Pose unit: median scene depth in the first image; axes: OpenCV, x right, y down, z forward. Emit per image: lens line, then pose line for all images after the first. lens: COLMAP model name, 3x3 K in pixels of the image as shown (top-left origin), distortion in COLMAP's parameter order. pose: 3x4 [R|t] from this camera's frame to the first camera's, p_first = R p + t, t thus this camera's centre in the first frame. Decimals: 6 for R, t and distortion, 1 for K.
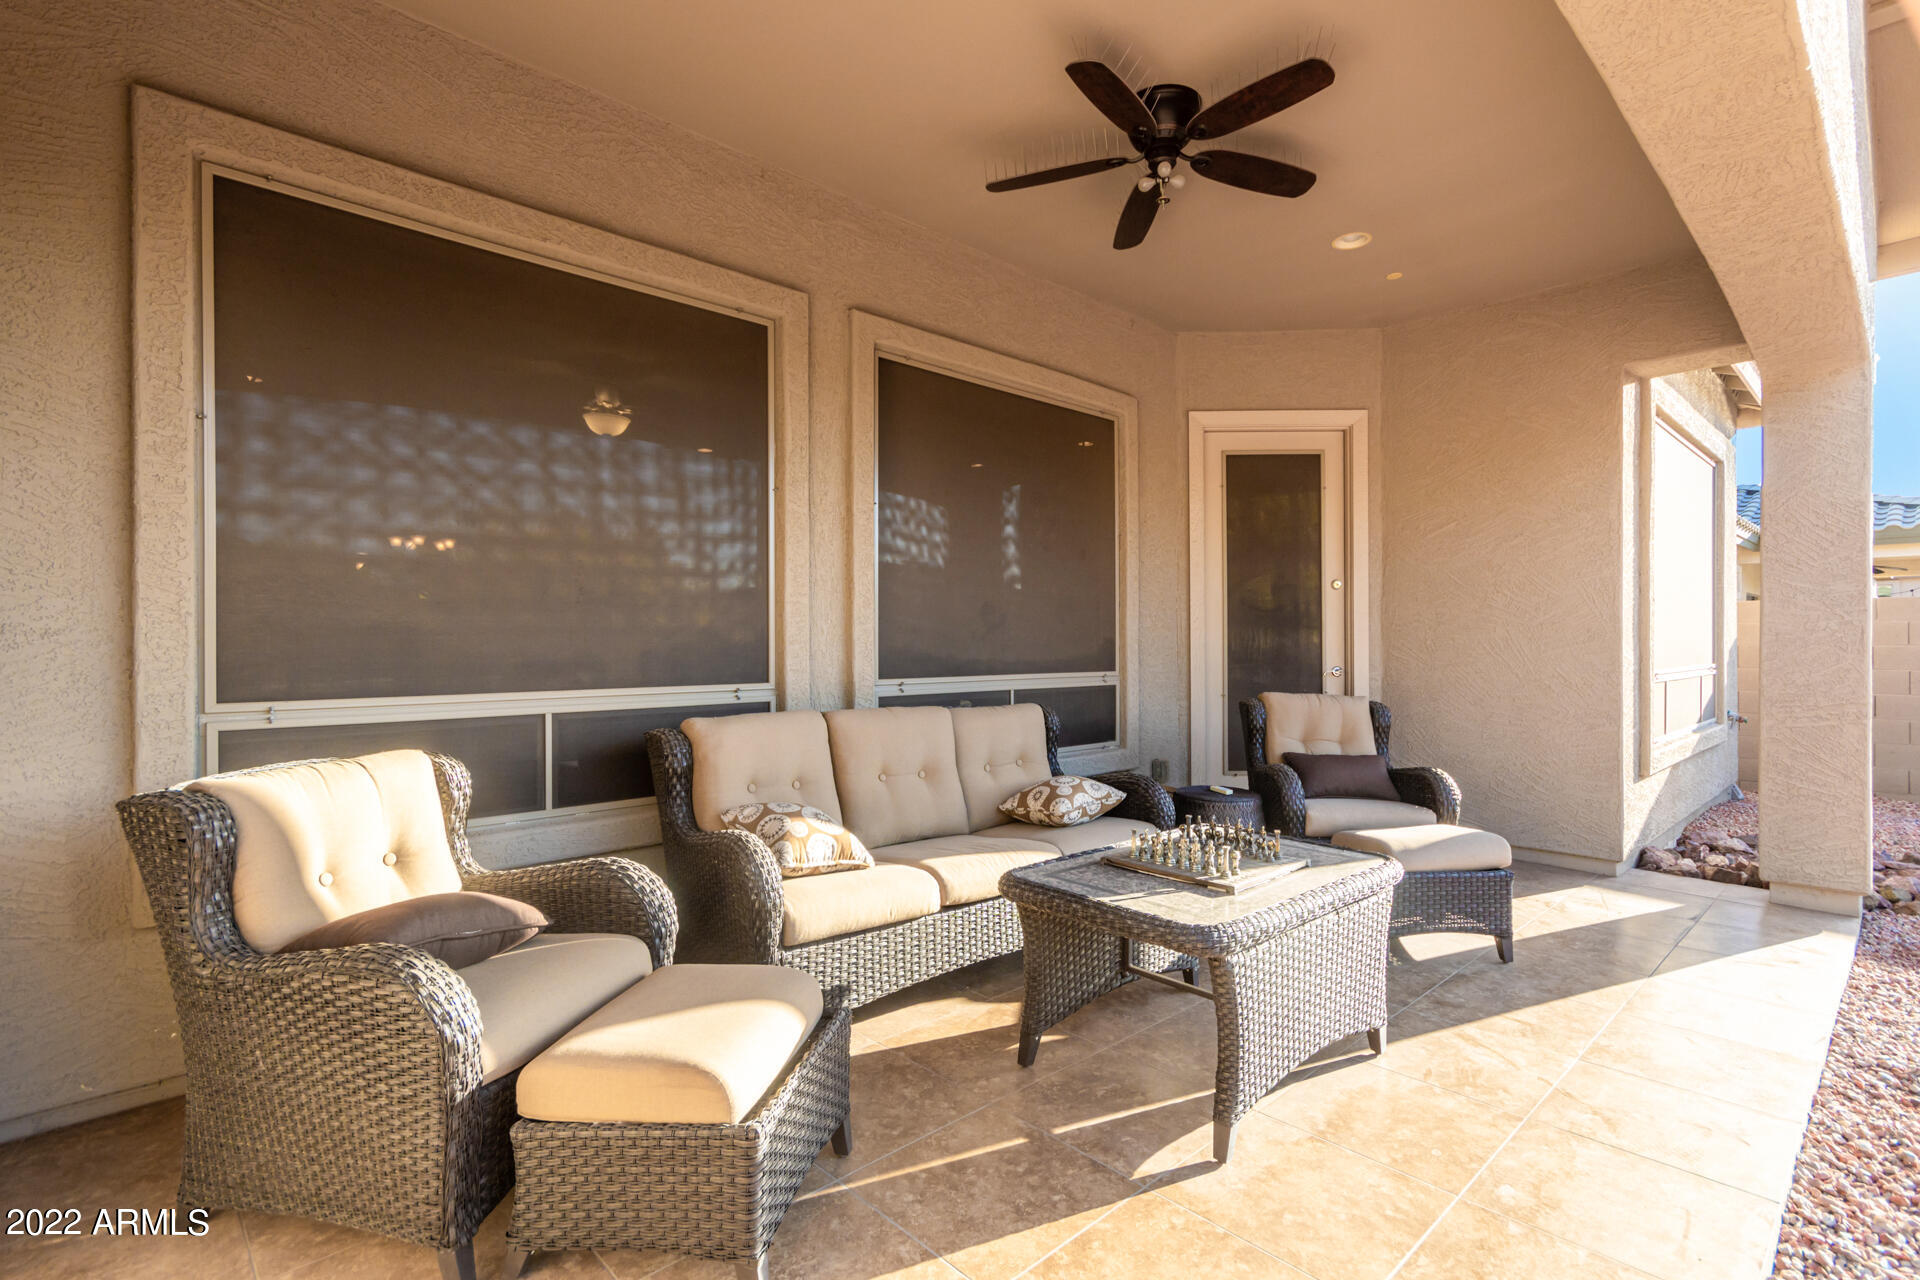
lens RADIAL K [[931.7, 0, 961.3], [0, 931.7, 645.4], [0, 0, 1]] dist [0.021797, 0.000314]
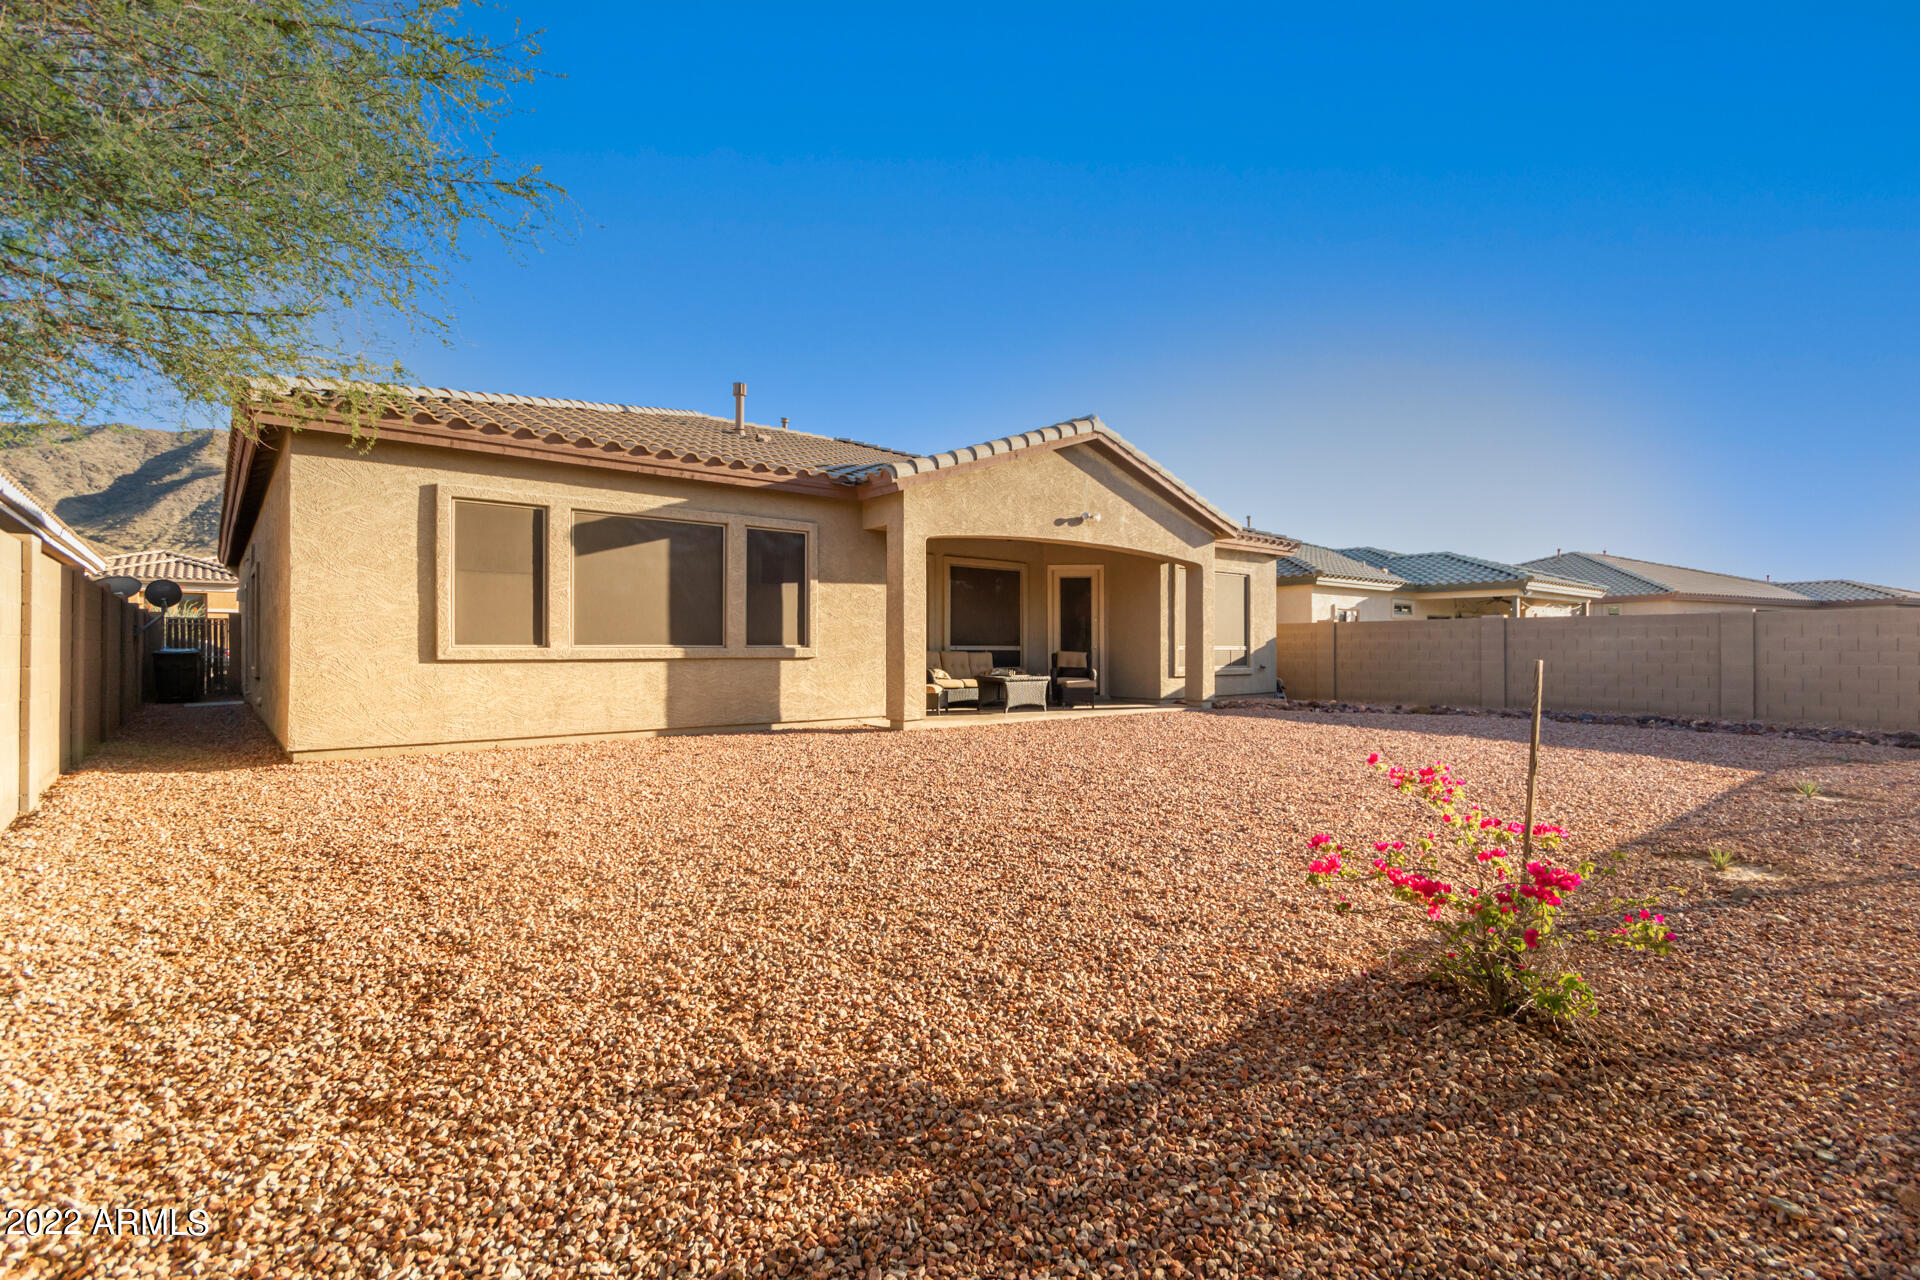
lens RADIAL K [[890.1, 0, 972.4], [0, 890.1, 642.8], [0, 0, 1]] dist [0.005162, 0.000695]
pose [[0.998844, -0.001523, -0.048054, 0.188279], [0.001057, 0.999952, -0.009735, 0.061736], [0.048066, 0.009673, 0.998797, -2.885737]]
